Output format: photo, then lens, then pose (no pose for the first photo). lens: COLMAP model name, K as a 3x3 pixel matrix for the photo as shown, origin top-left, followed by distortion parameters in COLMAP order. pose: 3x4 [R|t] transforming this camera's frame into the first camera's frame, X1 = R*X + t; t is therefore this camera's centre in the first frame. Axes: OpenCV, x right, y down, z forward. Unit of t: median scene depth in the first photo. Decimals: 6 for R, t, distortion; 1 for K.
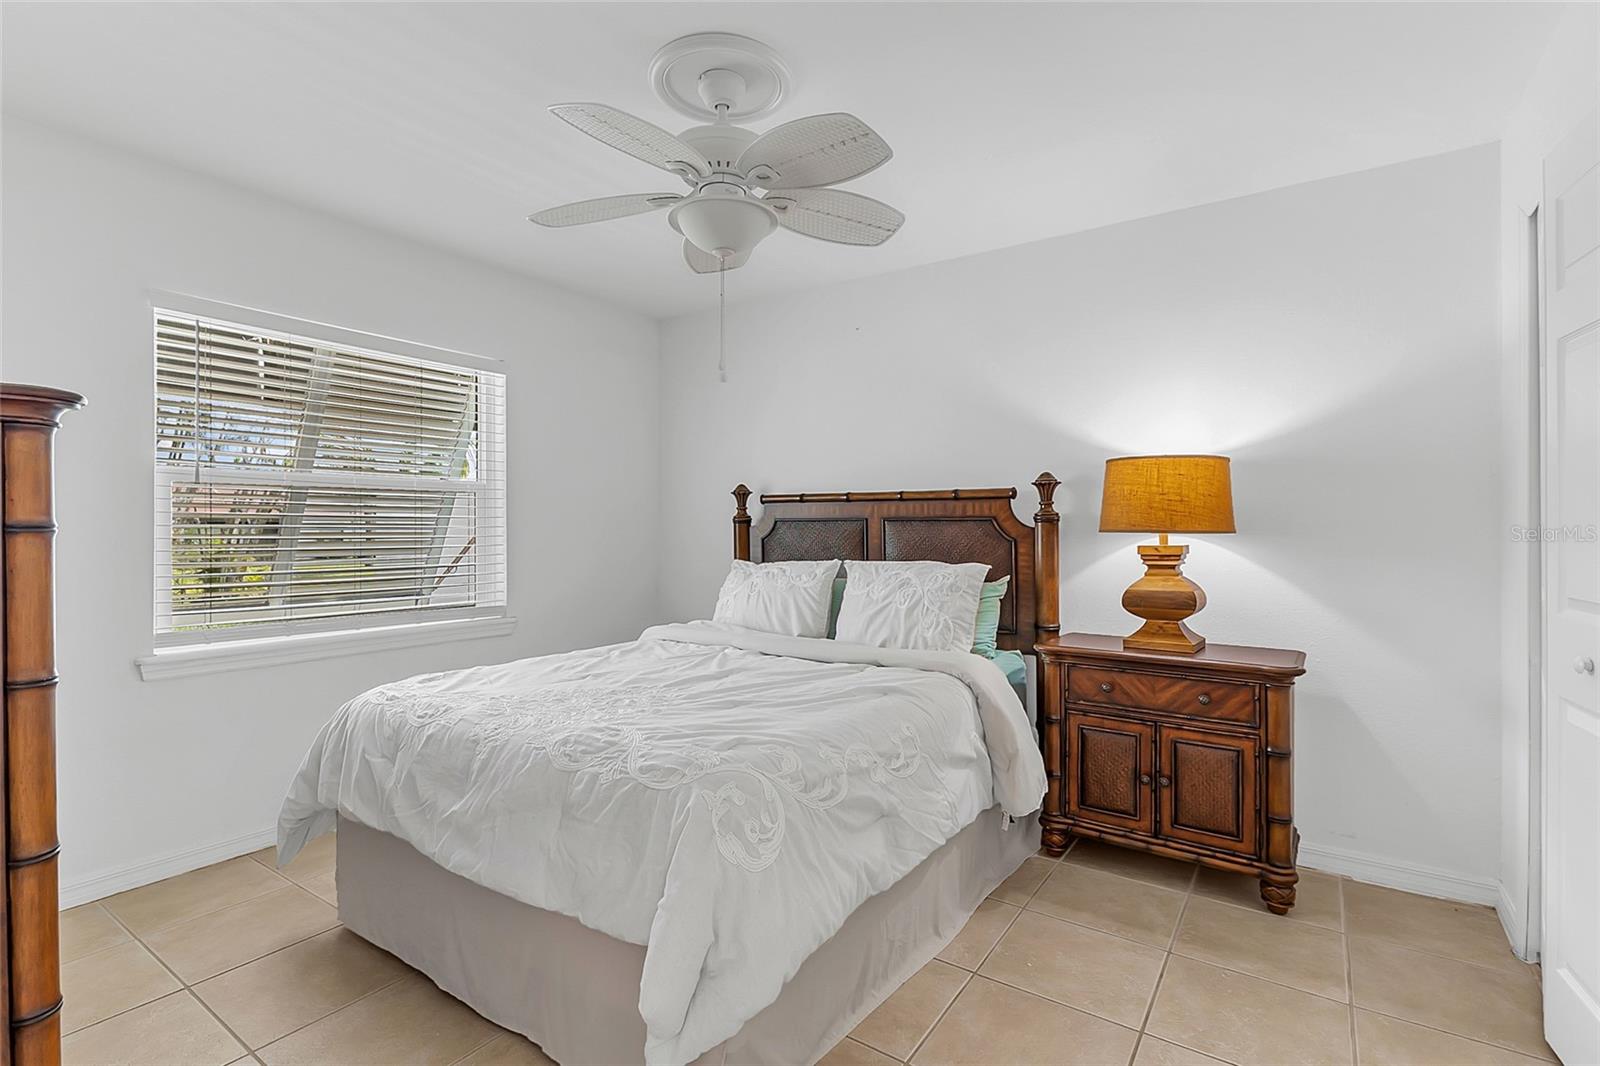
lens RADIAL K [[755.2, 0, 805.8], [0, 755.2, 531.8], [0, 0, 1]] dist [-0.006087, -0.004086]
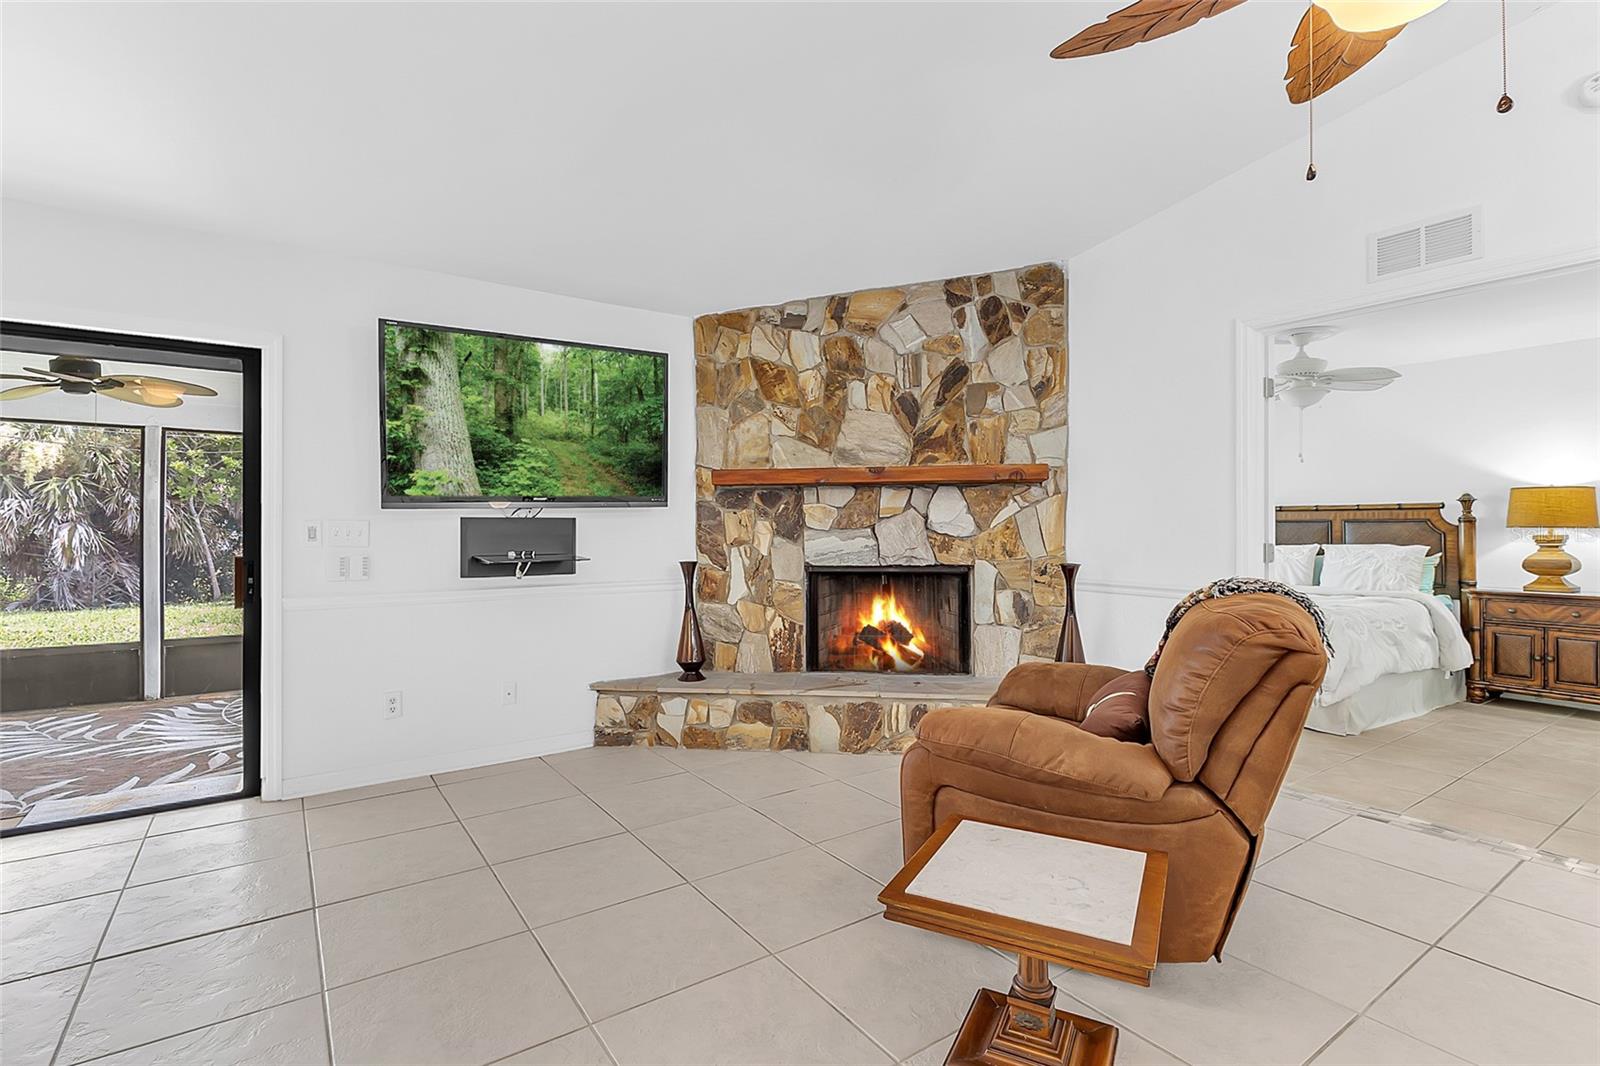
lens RADIAL K [[755.2, 0, 793.5], [0, 755.2, 529.2], [0, 0, 1]] dist [-0.006087, -0.004086]
pose [[0.927970, -0.000439, -0.372654, -0.537937], [-0.001882, 0.999981, -0.005865, 0.018187], [0.372650, 0.006143, 0.927952, -1.327255]]
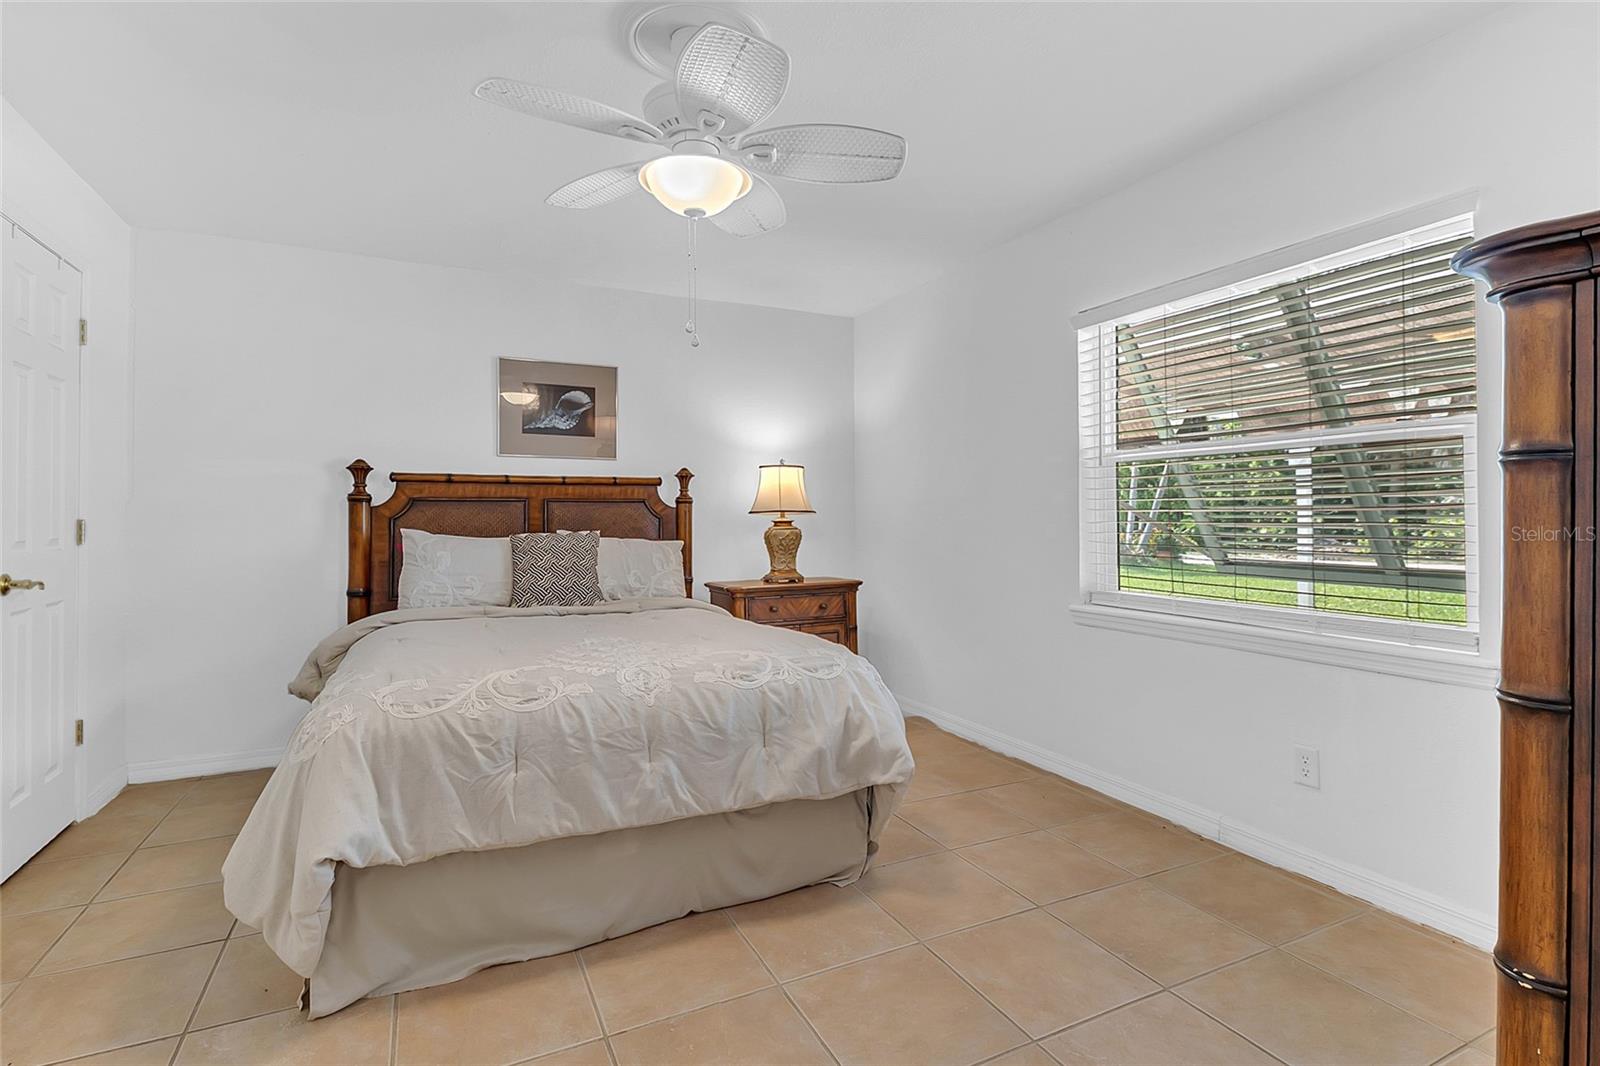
lens RADIAL K [[755.2, 0, 796.2], [0, 755.2, 522.4], [0, 0, 1]] dist [-0.006087, -0.004086]
pose [[0.497163, -0.007067, 0.867628, -0.883993], [0.009880, 0.999948, 0.002483, 0.022551], [-0.867601, 0.007338, 0.497207, 0.159283]]
